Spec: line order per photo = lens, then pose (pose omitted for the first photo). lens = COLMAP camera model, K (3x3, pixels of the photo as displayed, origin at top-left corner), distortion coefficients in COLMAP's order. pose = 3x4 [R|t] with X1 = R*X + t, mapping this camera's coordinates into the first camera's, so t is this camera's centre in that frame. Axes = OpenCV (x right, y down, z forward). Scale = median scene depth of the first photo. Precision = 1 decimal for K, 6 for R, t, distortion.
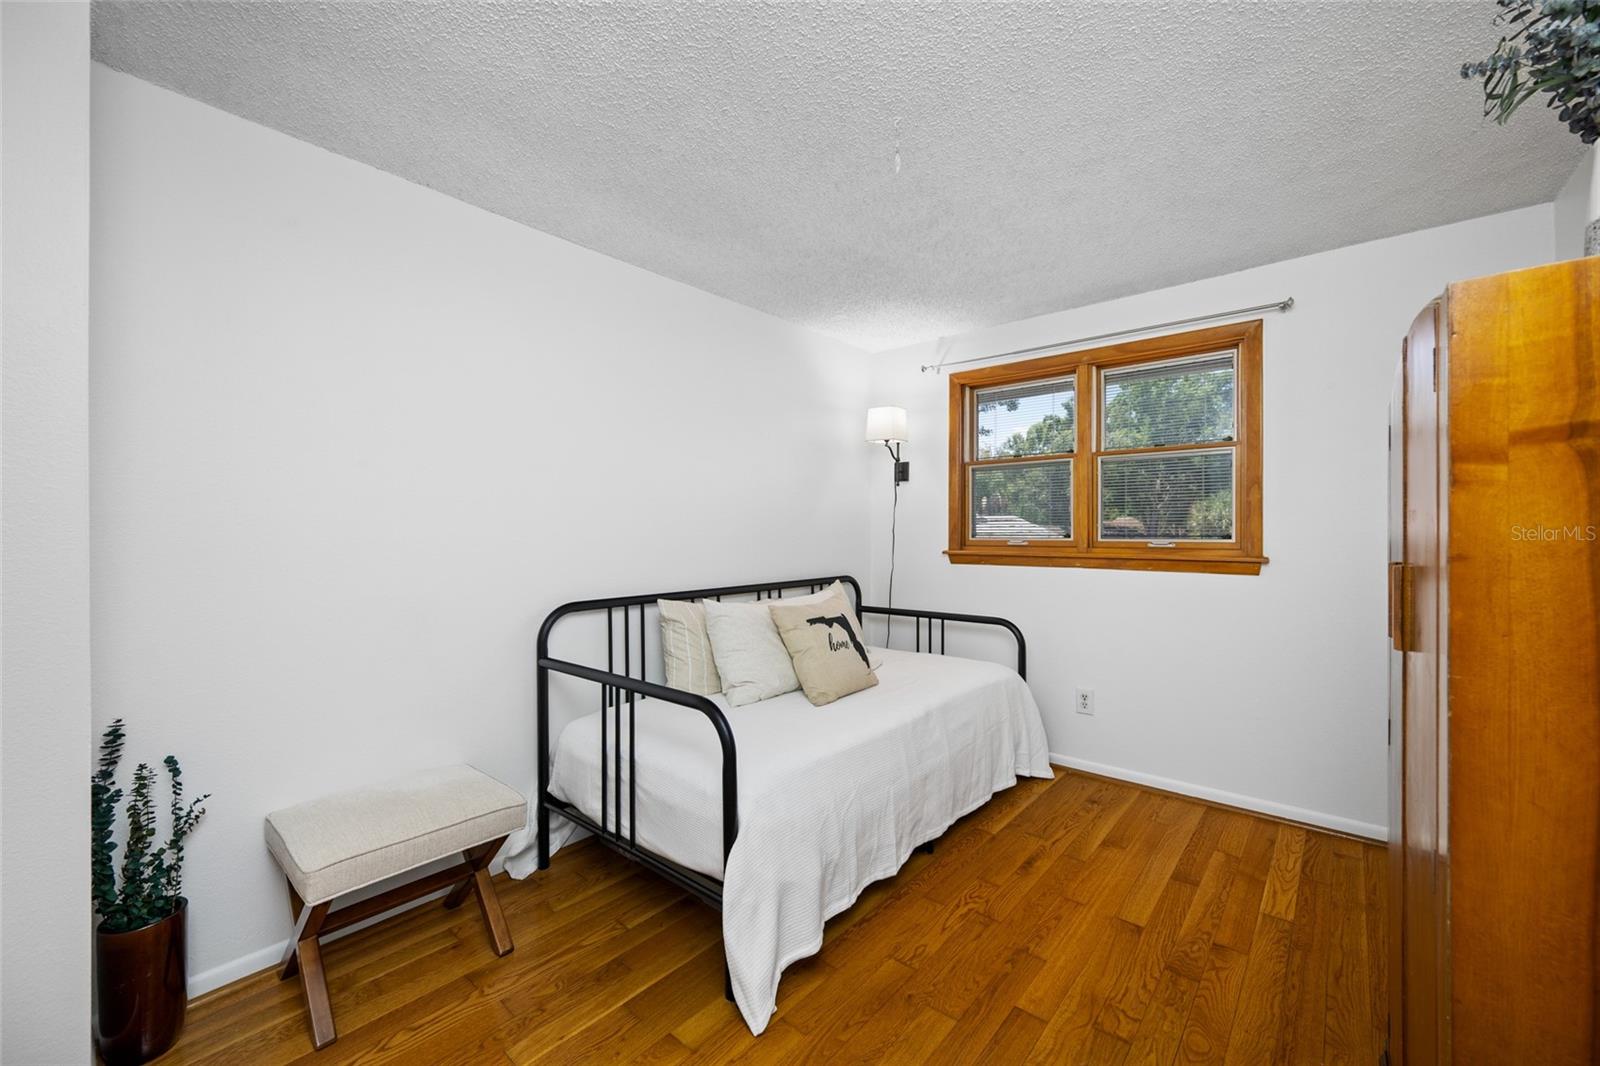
lens RADIAL K [[634.1, 0, 798.8], [0, 634.1, 531.7], [0, 0, 1]] dist [0.000547, -0.000136]
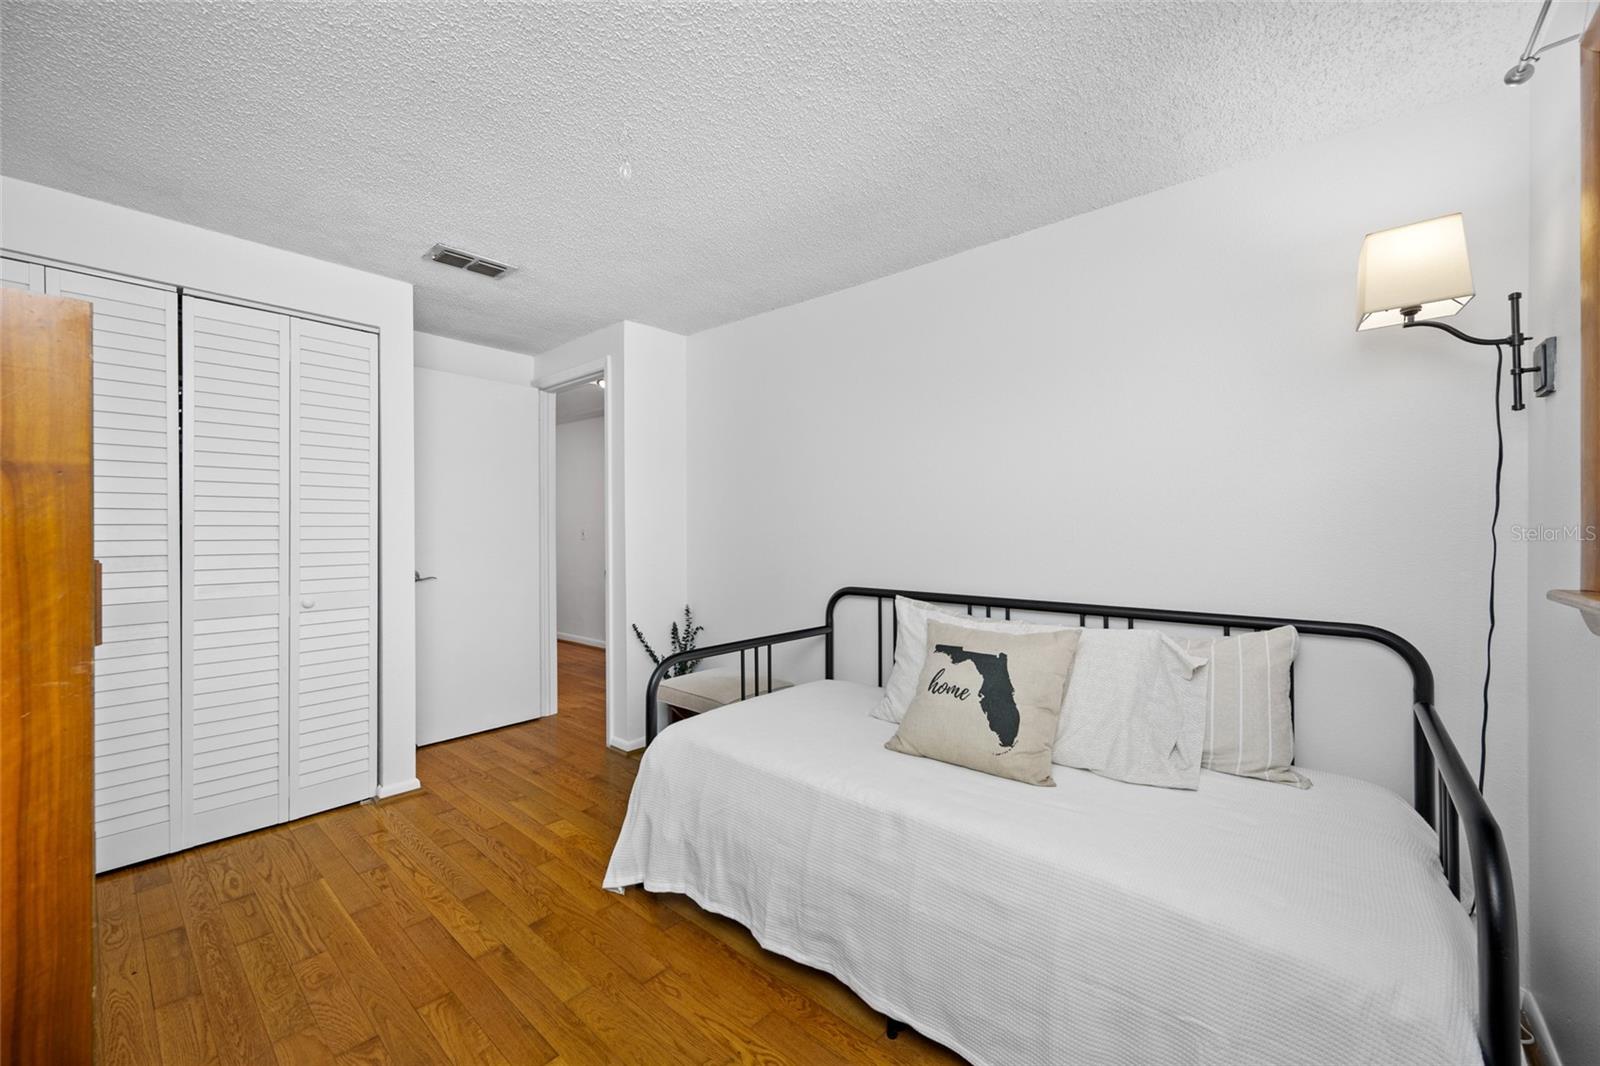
lens RADIAL K [[634.1, 0, 798.8], [0, 634.1, 531.7], [0, 0, 1]] dist [0.000547, -0.000136]
pose [[-0.007195, 0.006795, -0.999951, 0.851609], [-0.002959, 0.999972, 0.006817, -0.001406], [0.999970, 0.003008, -0.007174, 0.926735]]
